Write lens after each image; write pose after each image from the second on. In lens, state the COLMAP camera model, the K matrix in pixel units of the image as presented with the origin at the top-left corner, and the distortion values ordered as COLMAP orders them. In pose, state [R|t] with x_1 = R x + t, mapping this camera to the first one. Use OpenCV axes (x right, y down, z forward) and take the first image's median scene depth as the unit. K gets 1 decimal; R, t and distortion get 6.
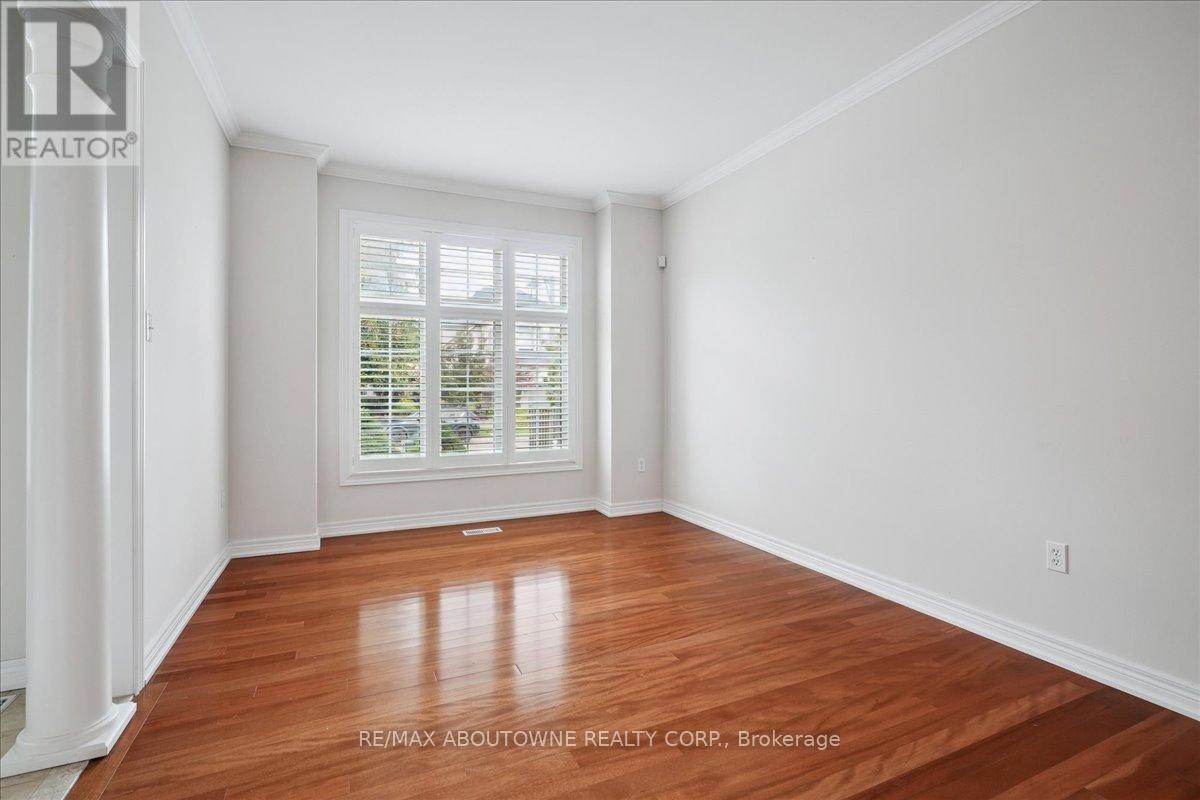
lens RADIAL K [[547.4, 0, 598.1], [0, 547.4, 398.3], [0, 0, 1]] dist [0.002131, -0.000057]
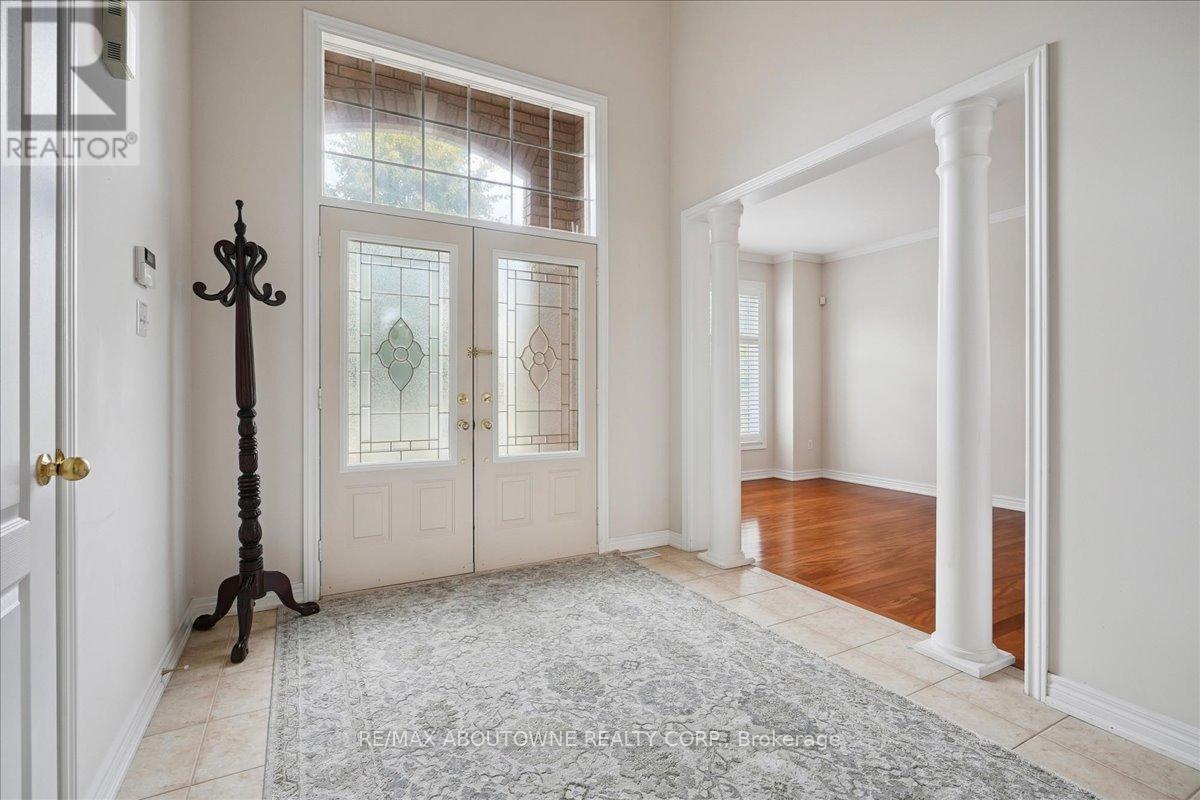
lens RADIAL K [[547.4, 0, 598.7], [0, 547.4, 395.4], [0, 0, 1]] dist [0.002131, -0.000057]
pose [[0.998159, -0.001138, 0.060635, -0.546007], [0.000531, 0.999950, 0.010016, -0.020605], [-0.060644, -0.009966, 0.998110, -0.374969]]
